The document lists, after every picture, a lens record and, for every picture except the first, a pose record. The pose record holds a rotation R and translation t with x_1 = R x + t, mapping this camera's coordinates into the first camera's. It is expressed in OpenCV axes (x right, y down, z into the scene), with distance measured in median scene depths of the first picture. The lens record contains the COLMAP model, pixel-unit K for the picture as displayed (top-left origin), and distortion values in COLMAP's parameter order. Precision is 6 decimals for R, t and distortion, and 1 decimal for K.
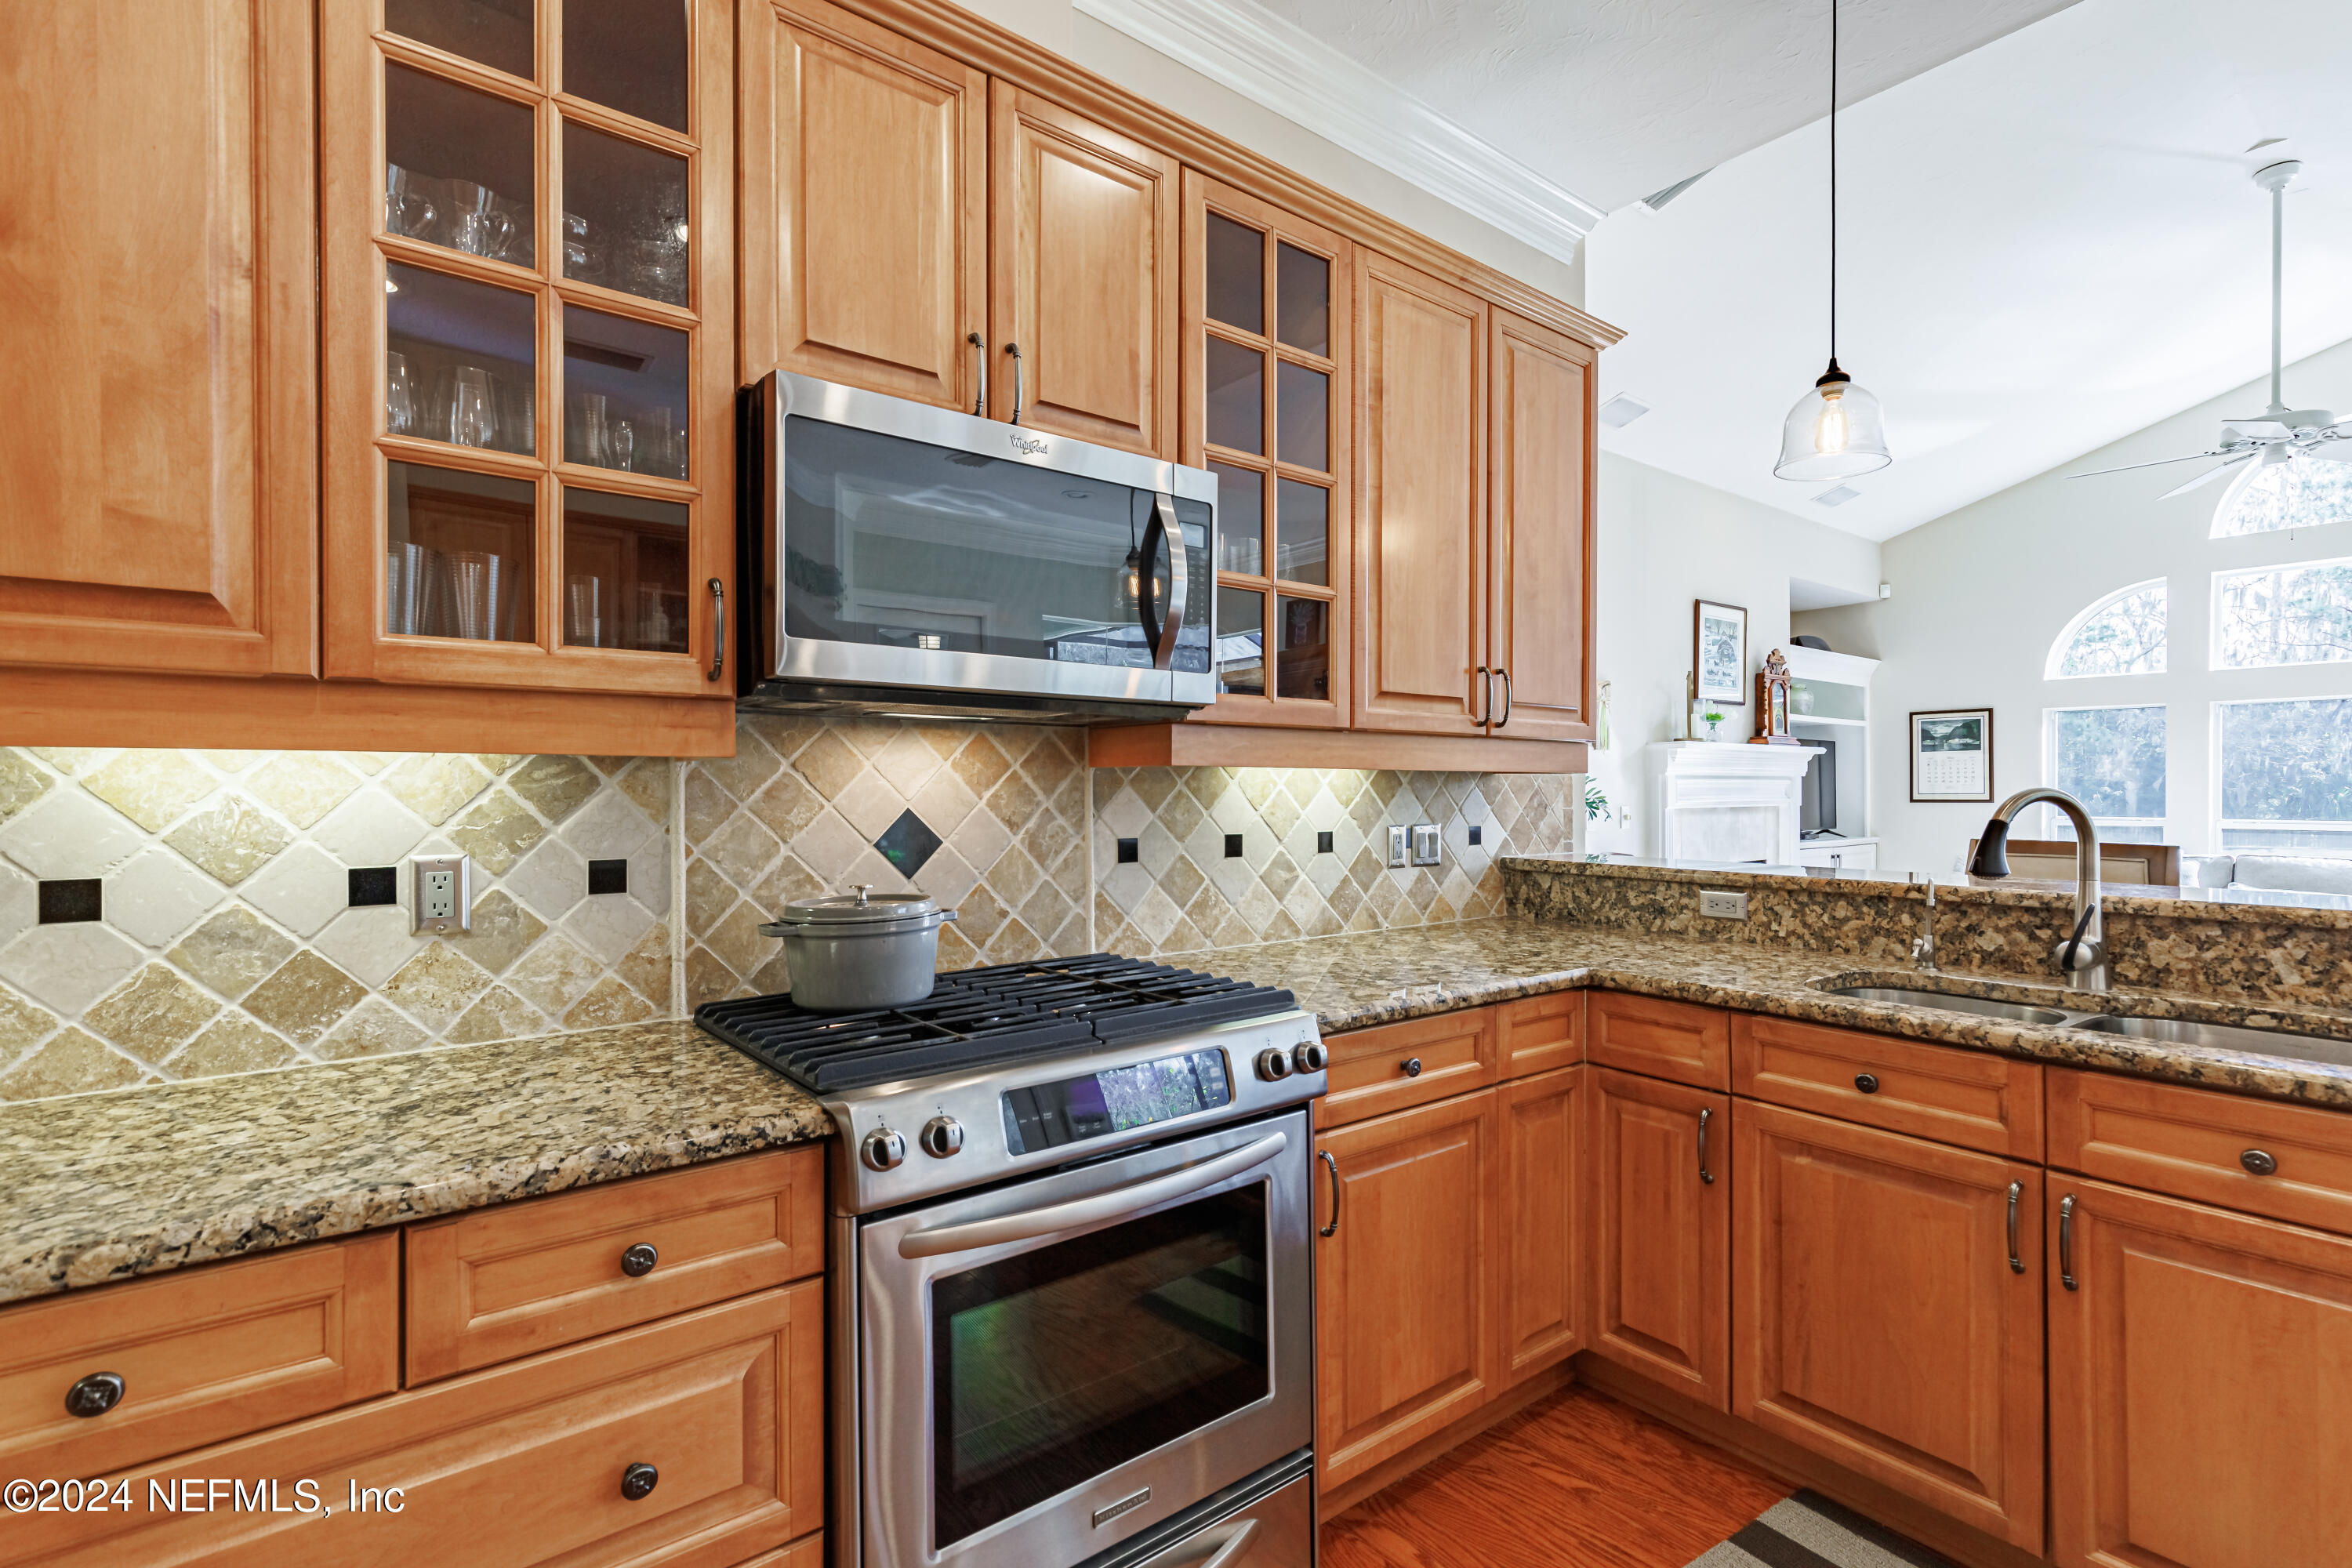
lens RADIAL K [[1050.1, 0, 1210.0], [0, 1050.1, 790.9], [0, 0, 1]] dist [0.004685, -0.000036]
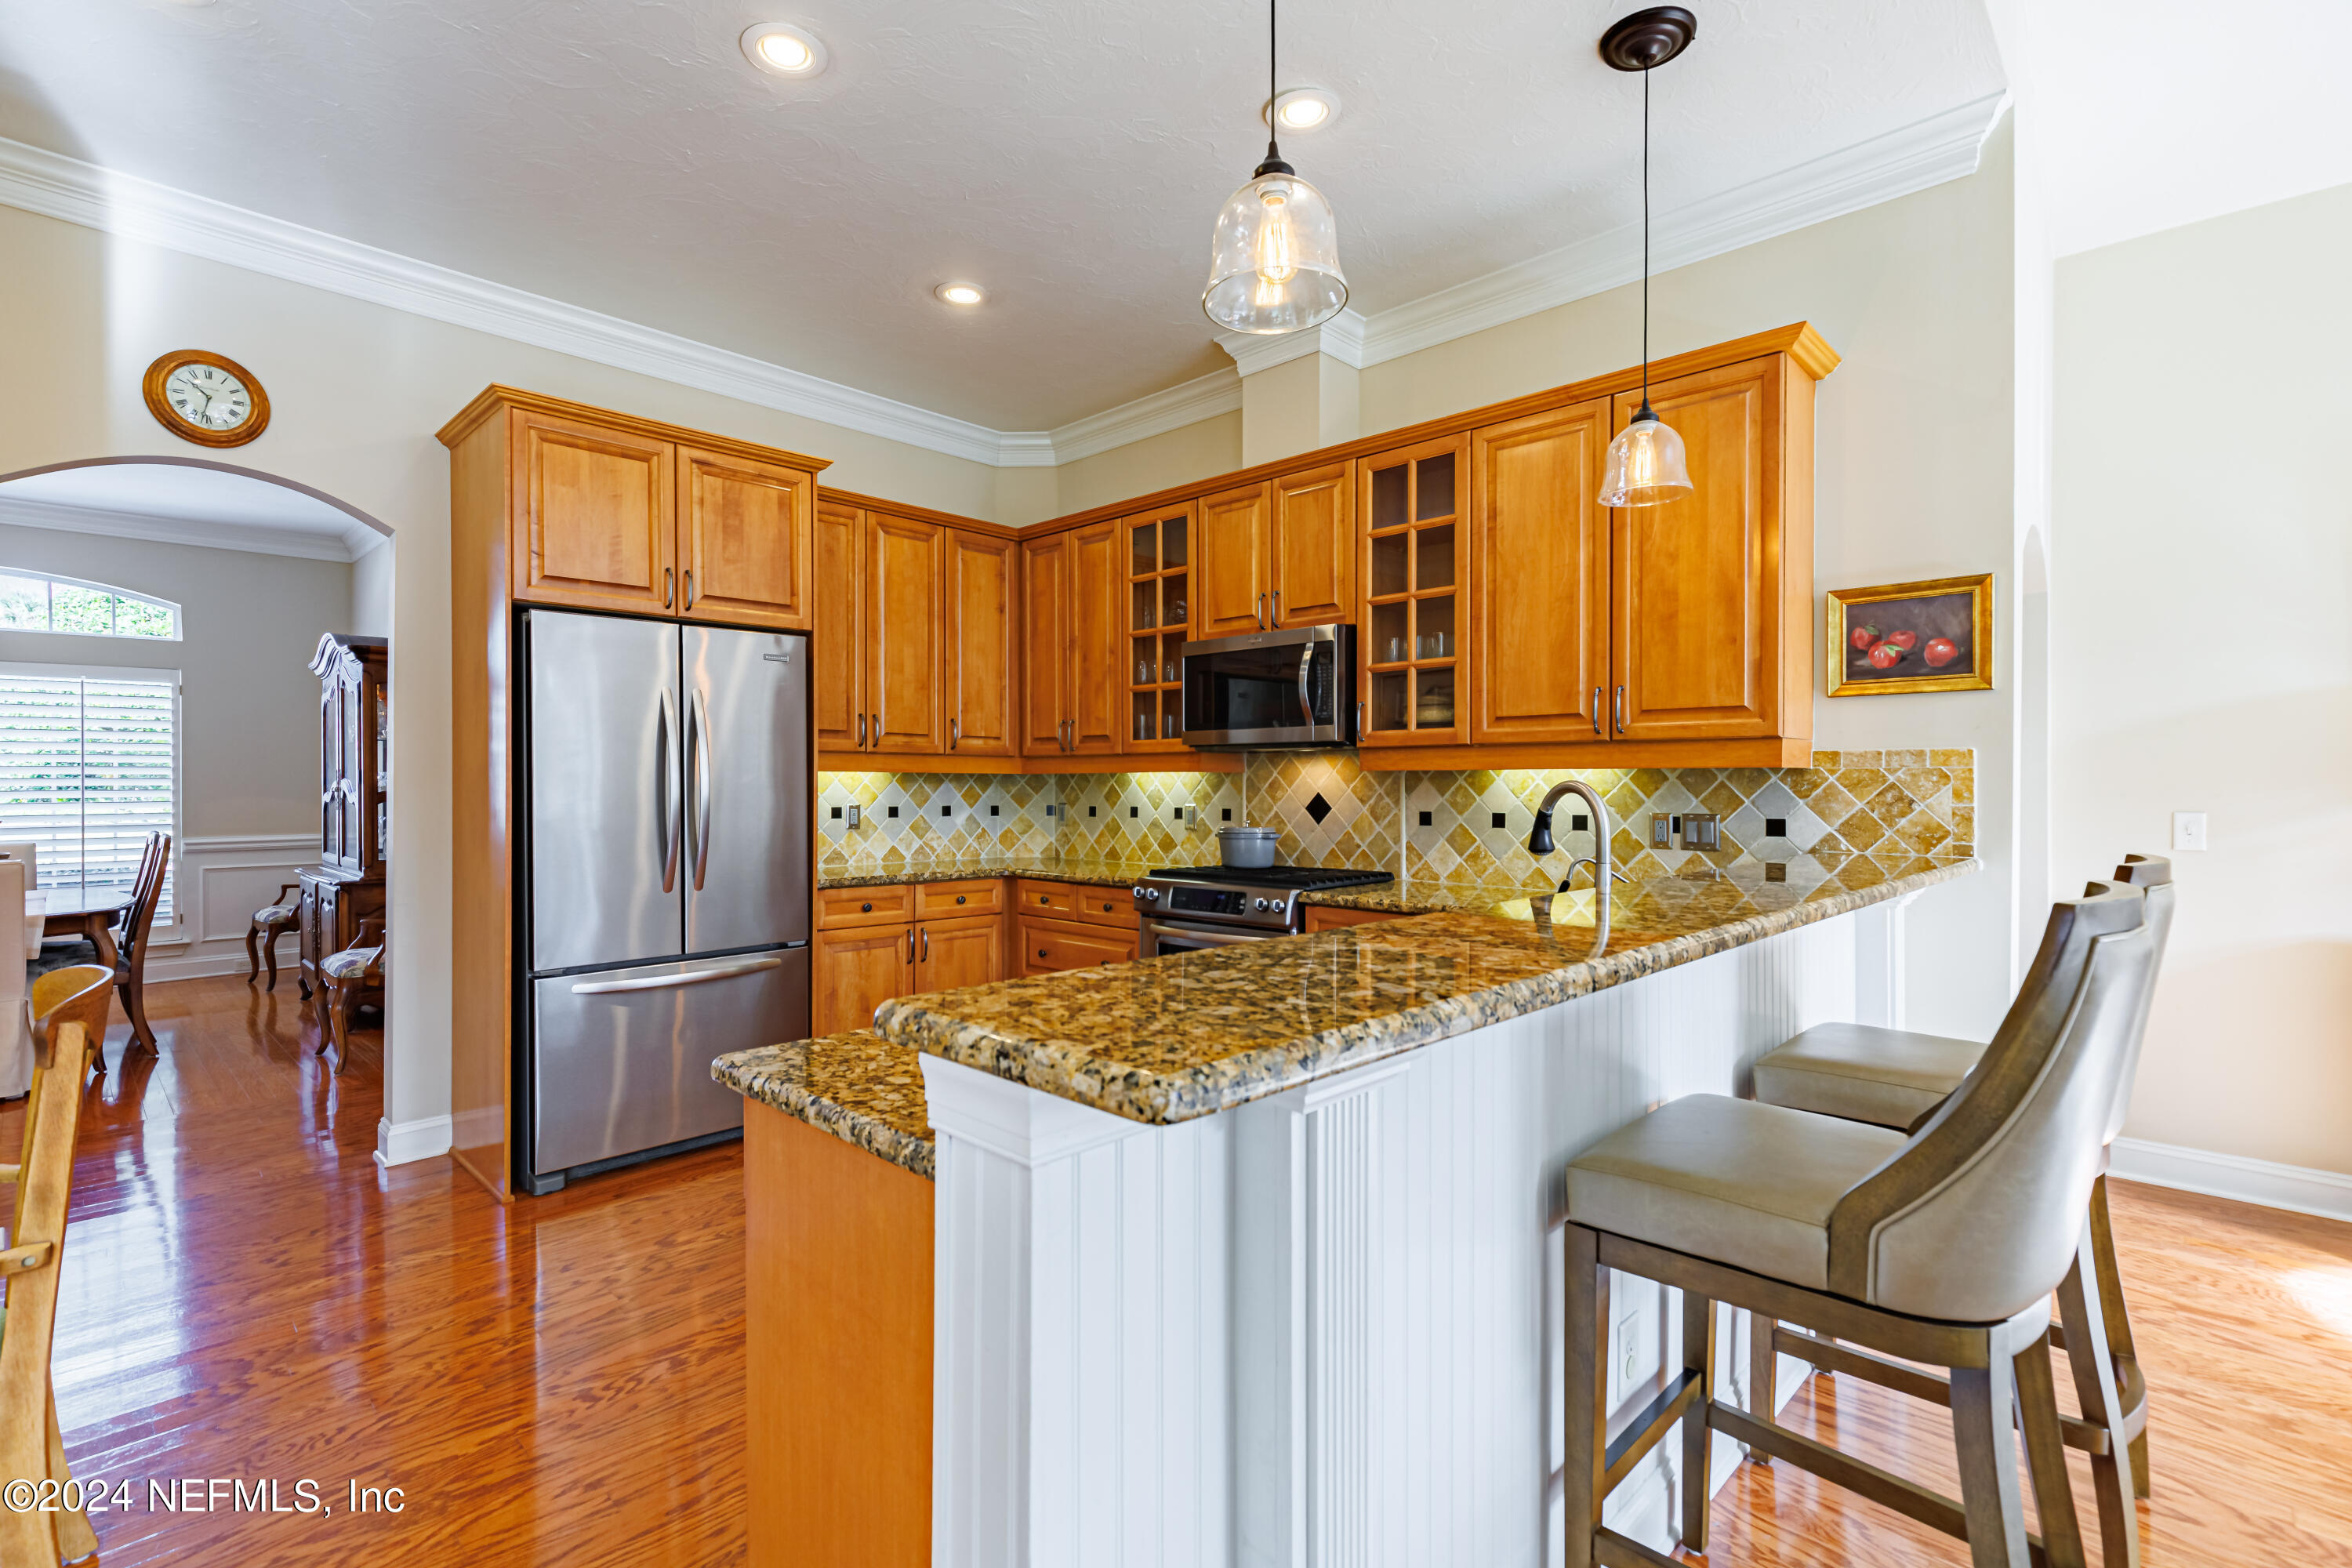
lens RADIAL K [[1073.7, 0, 1160.3], [0, 1073.7, 783.5], [0, 0, 1]] dist [0.002527, 0.000222]
pose [[0.135588, -0.000031, -0.990765, 1.751002], [-0.003026, 0.999995, -0.000446, 0.001239], [0.990761, 0.003058, 0.135587, 0.352761]]
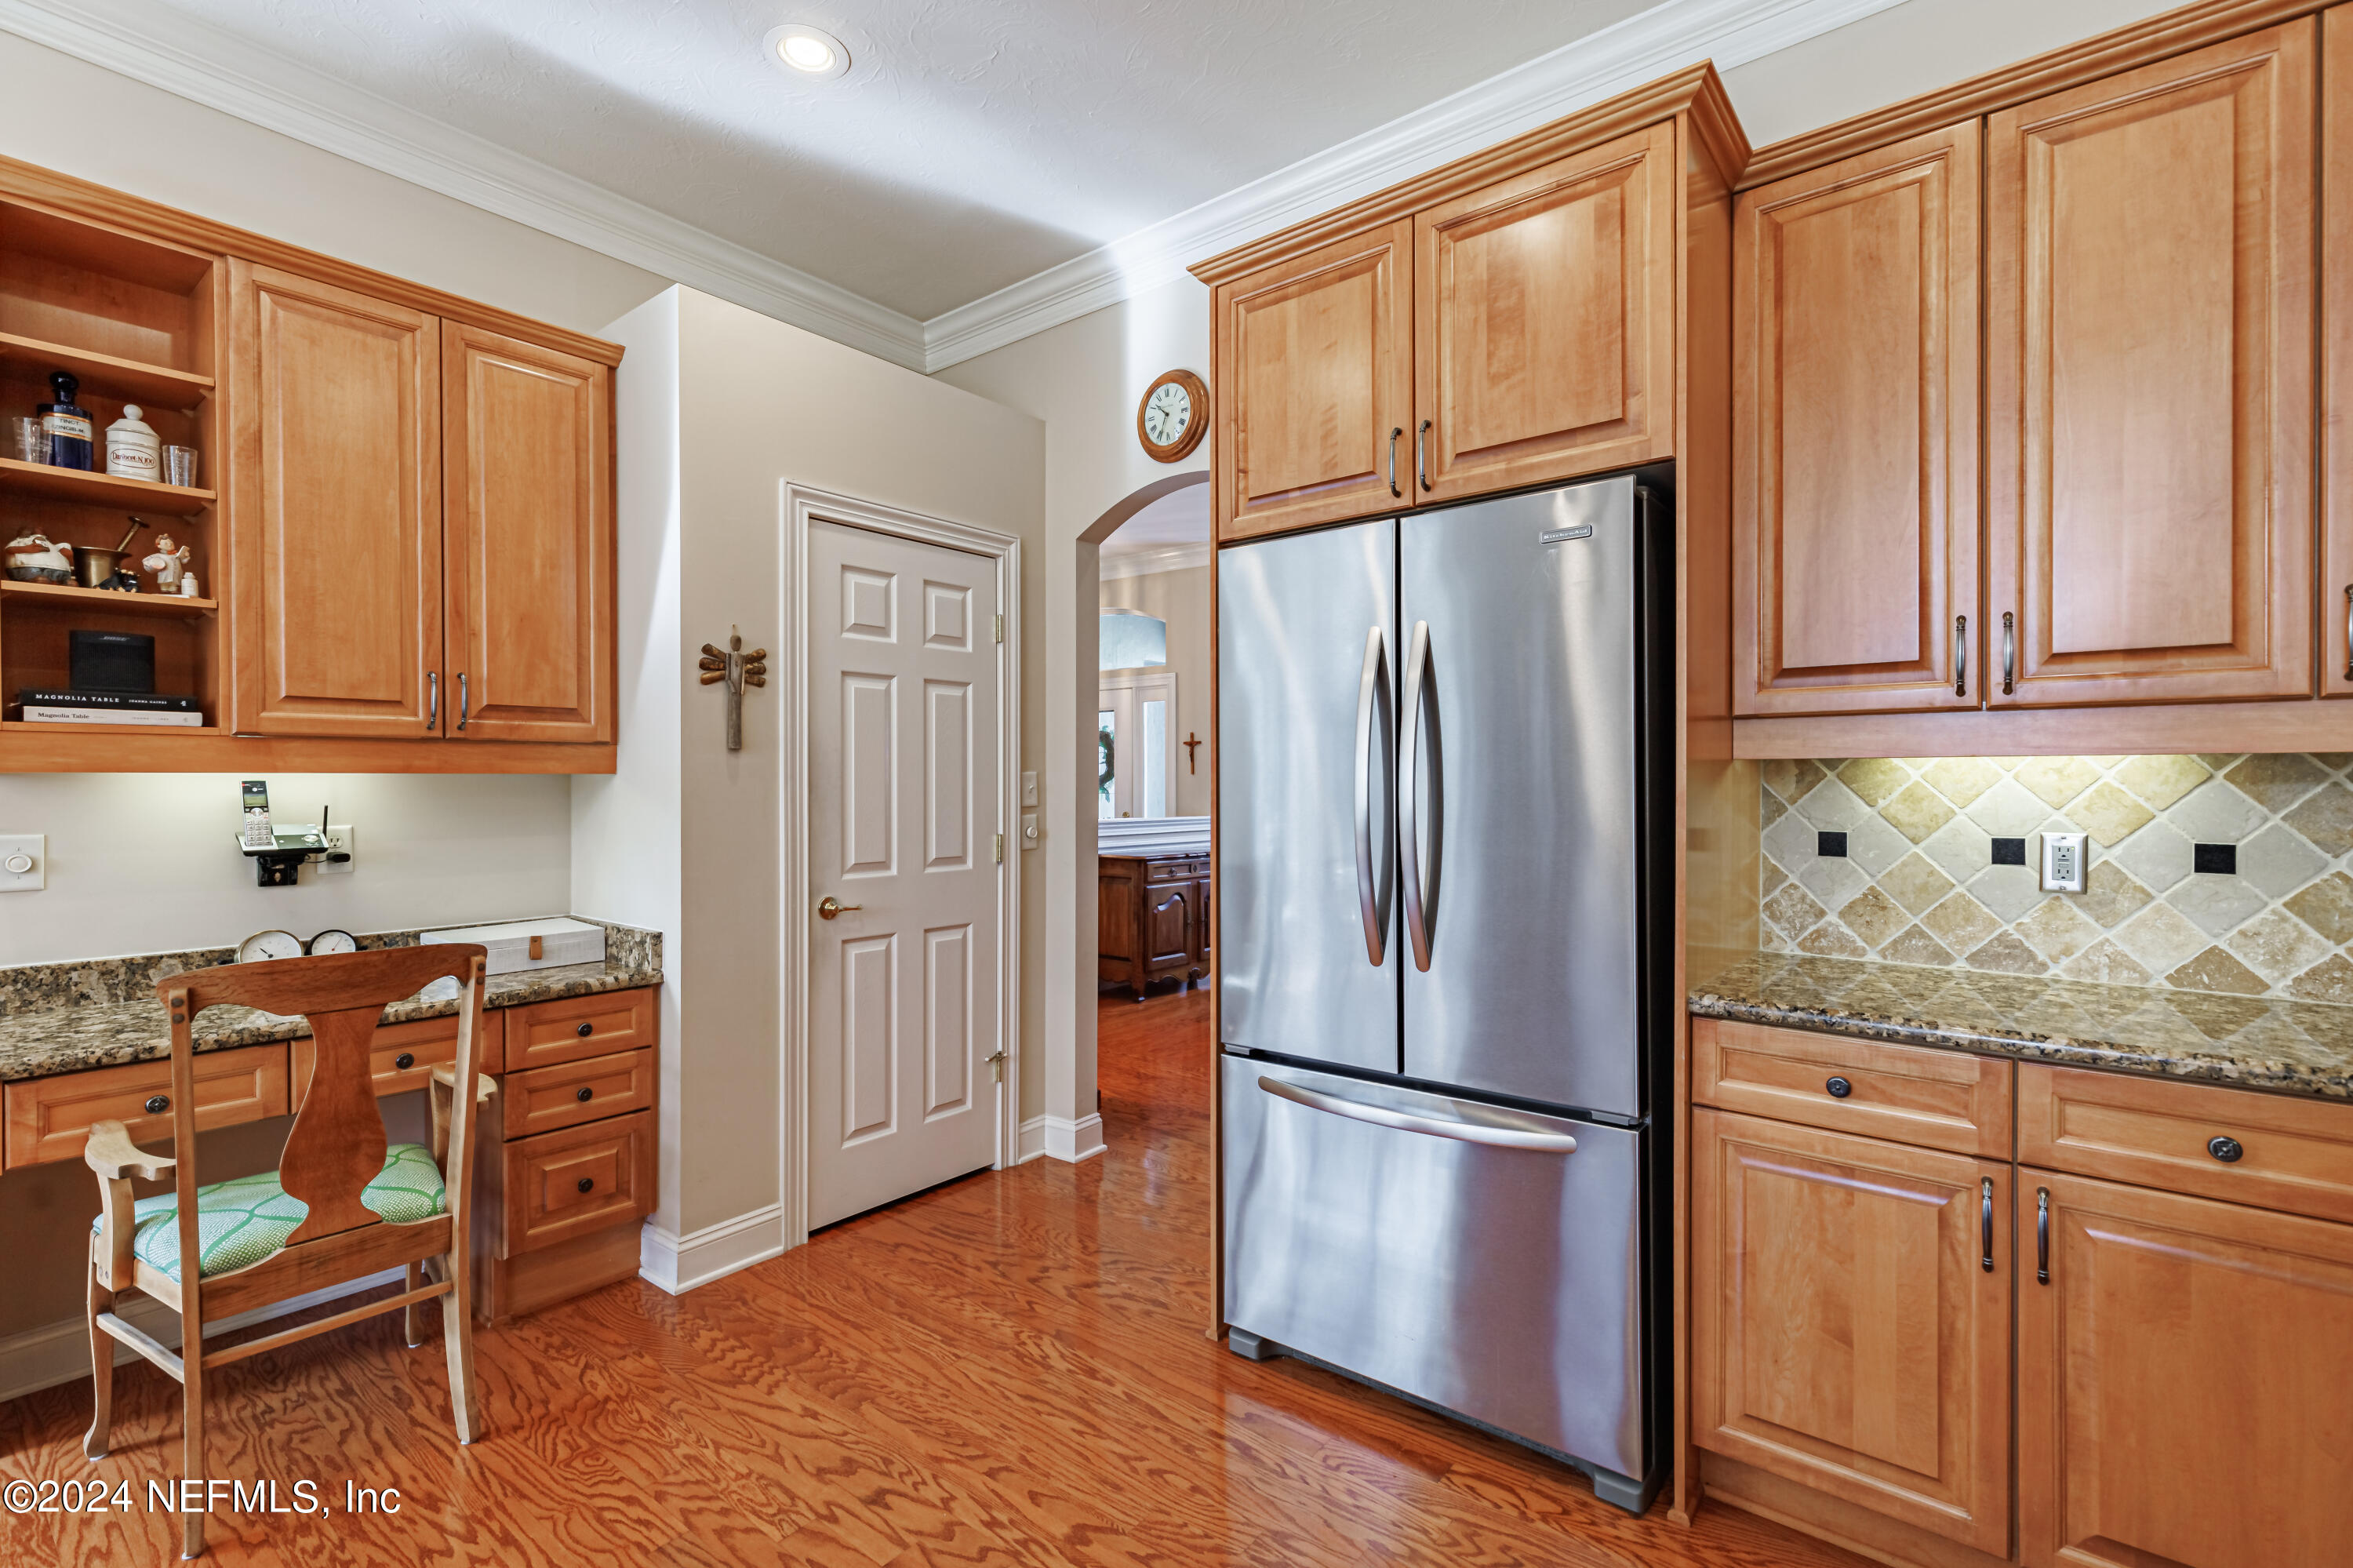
lens RADIAL K [[1050.6, 0, 1210.5], [0, 1050.6, 790.9], [0, 0, 1]] dist [0.004685, -0.000036]
pose [[-0.970371, 0.003974, -0.241587, 0.349766], [0.001937, 0.999961, 0.008666, -0.001695], [0.241612, 0.007941, -0.970340, 0.750816]]
